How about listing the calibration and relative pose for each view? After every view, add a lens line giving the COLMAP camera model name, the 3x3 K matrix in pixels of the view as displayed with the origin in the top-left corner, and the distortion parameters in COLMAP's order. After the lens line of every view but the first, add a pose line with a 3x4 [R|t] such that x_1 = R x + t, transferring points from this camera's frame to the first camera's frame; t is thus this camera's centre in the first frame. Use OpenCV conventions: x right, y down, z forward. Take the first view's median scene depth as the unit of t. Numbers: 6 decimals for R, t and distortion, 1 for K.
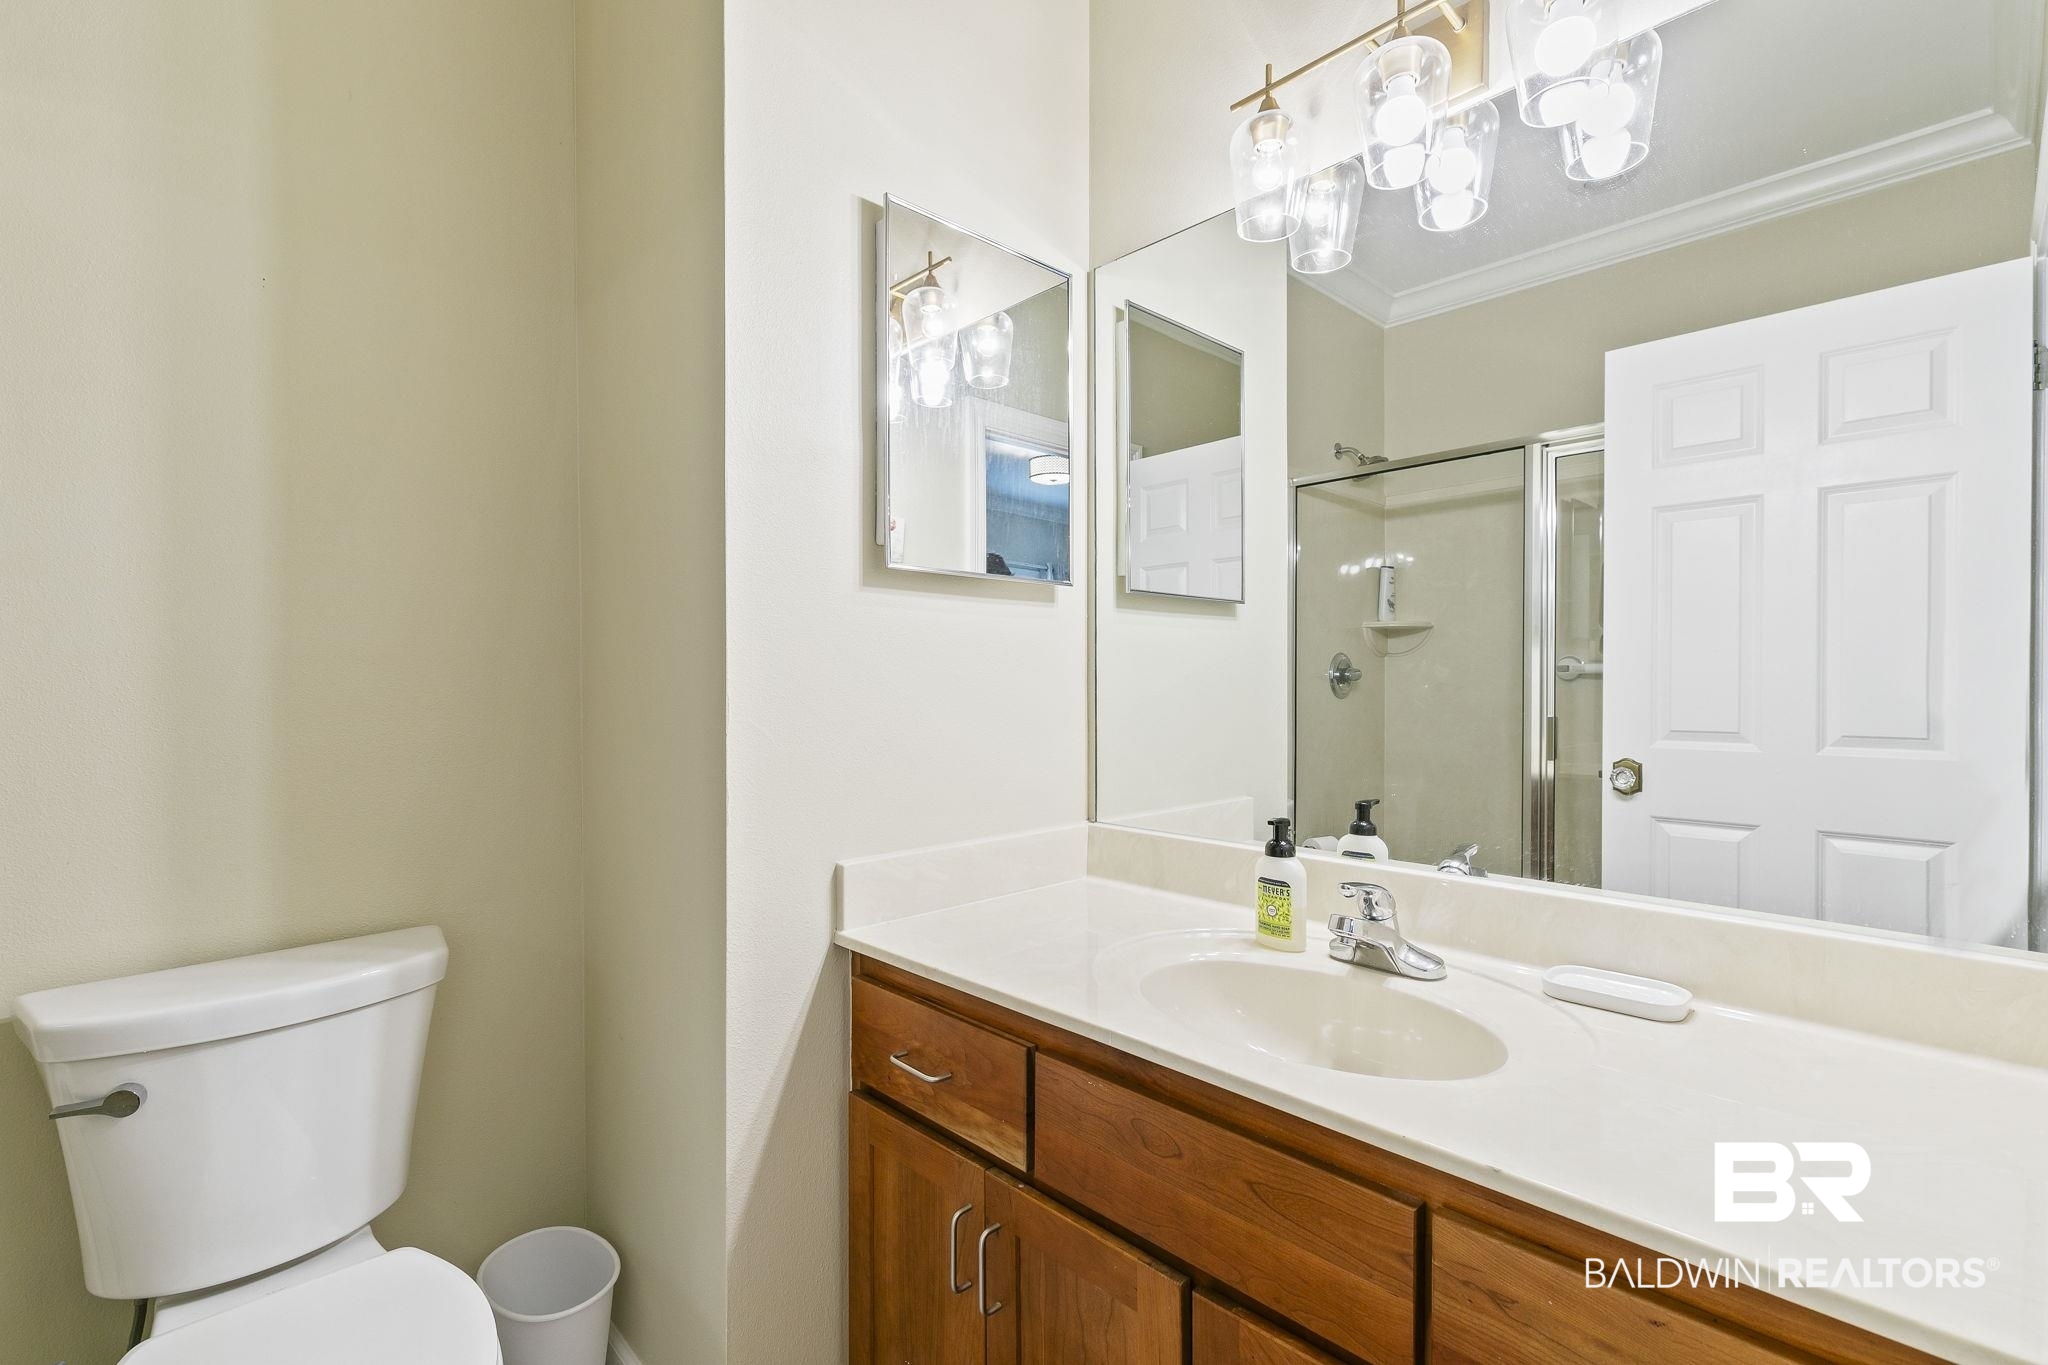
lens RADIAL K [[922.4, 0, 1016.6], [0, 922.4, 684.0], [0, 0, 1]] dist [0.011422, -0.005817]
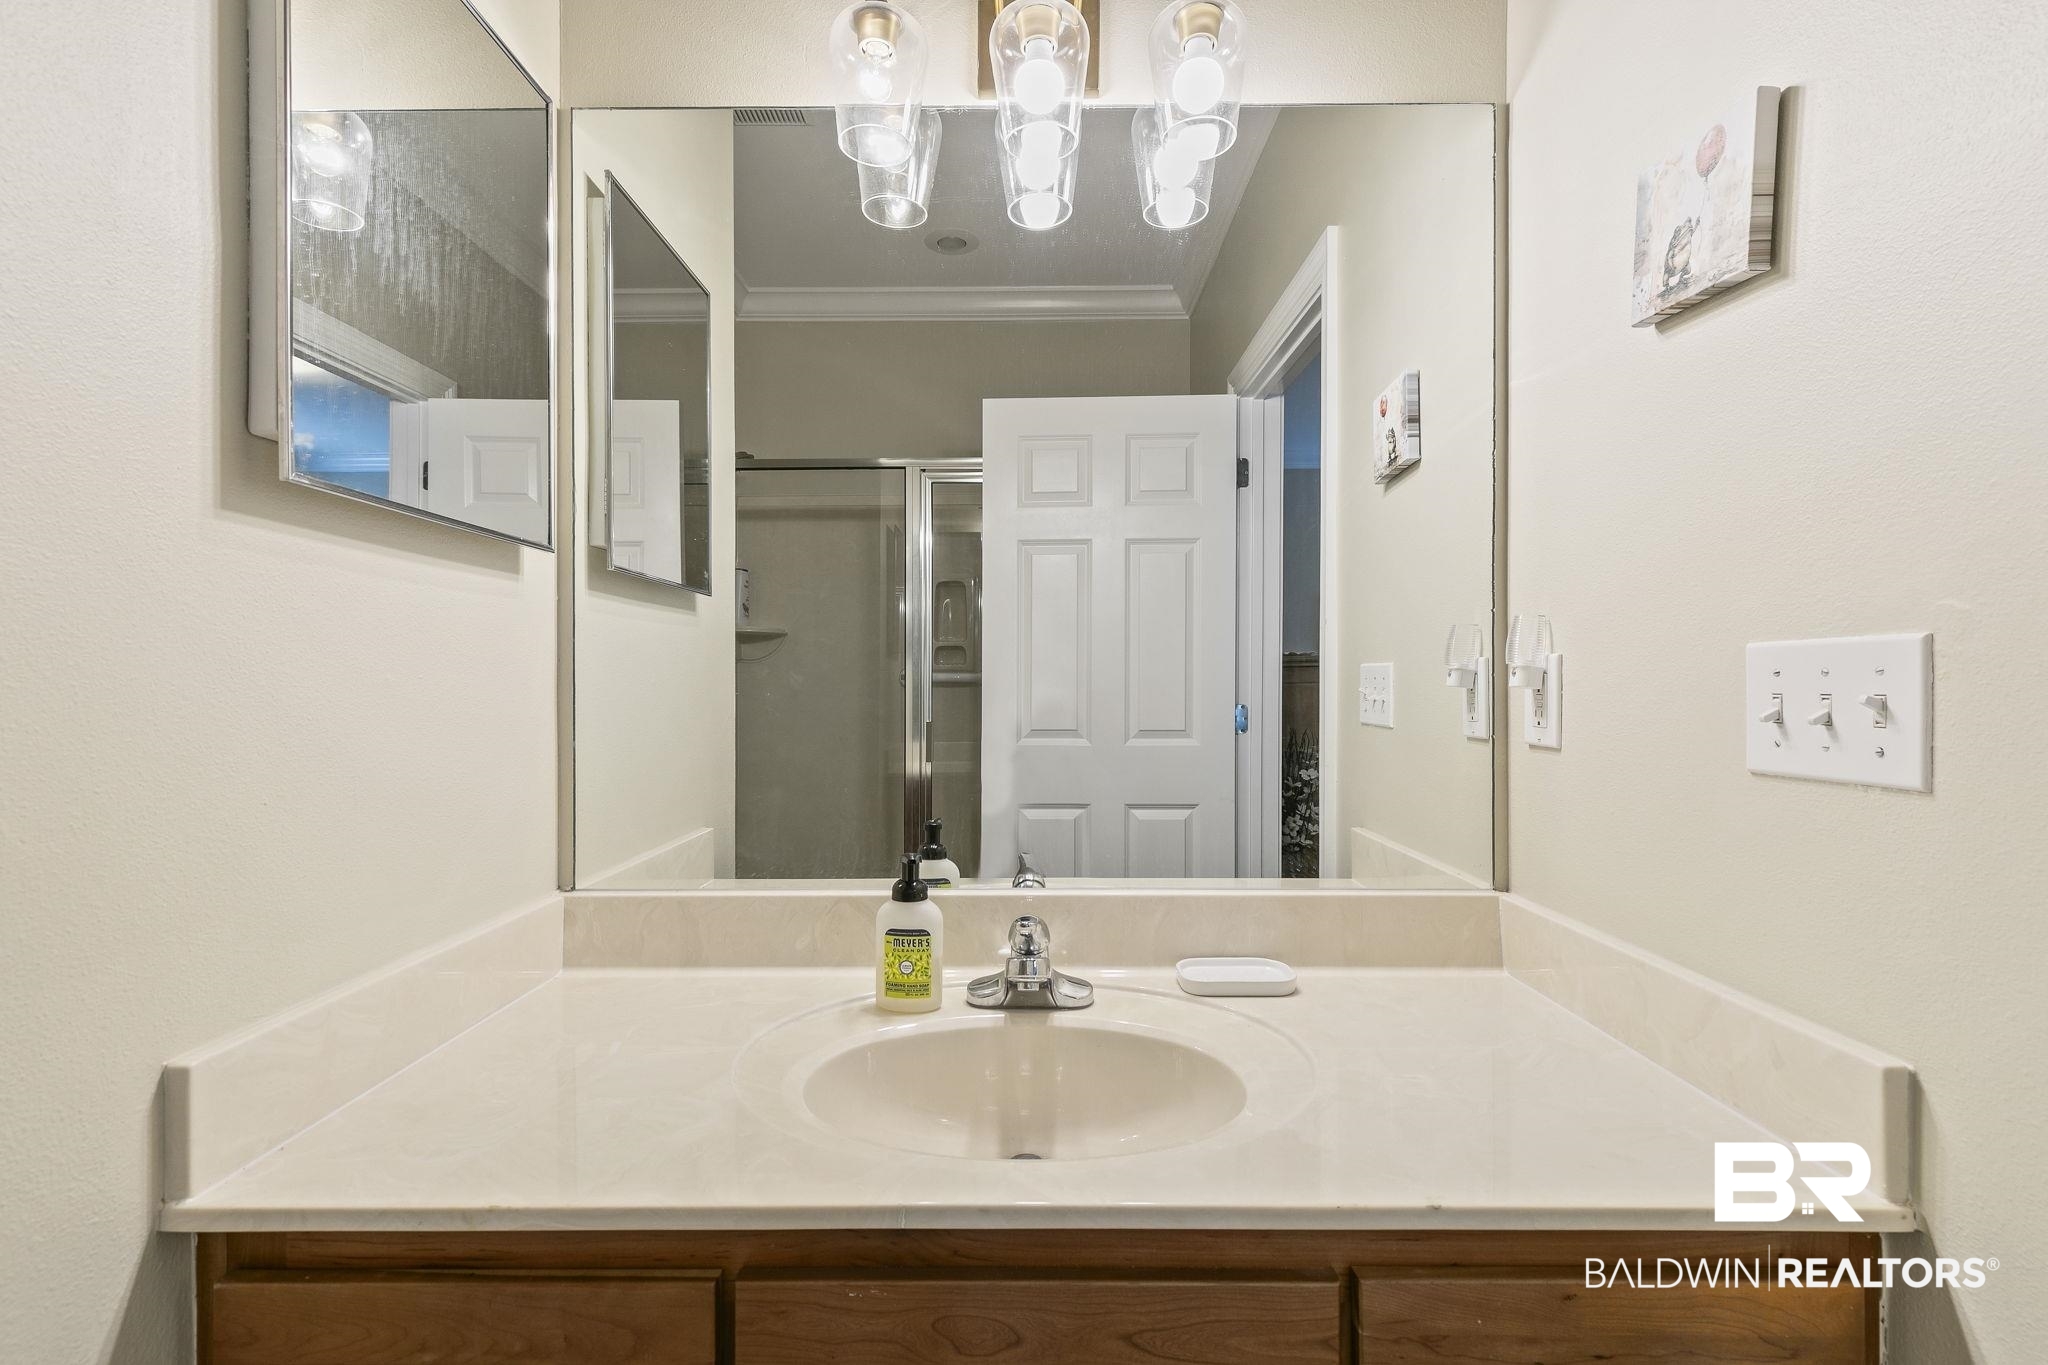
lens RADIAL K [[922.4, 0, 1056.6], [0, 922.4, 690.1], [0, 0, 1]] dist [0.011422, -0.005817]
pose [[0.692203, -0.003354, 0.721695, -0.222868], [0.003534, 0.999993, 0.001258, -0.004597], [-0.721694, 0.001680, 0.692210, 0.318458]]
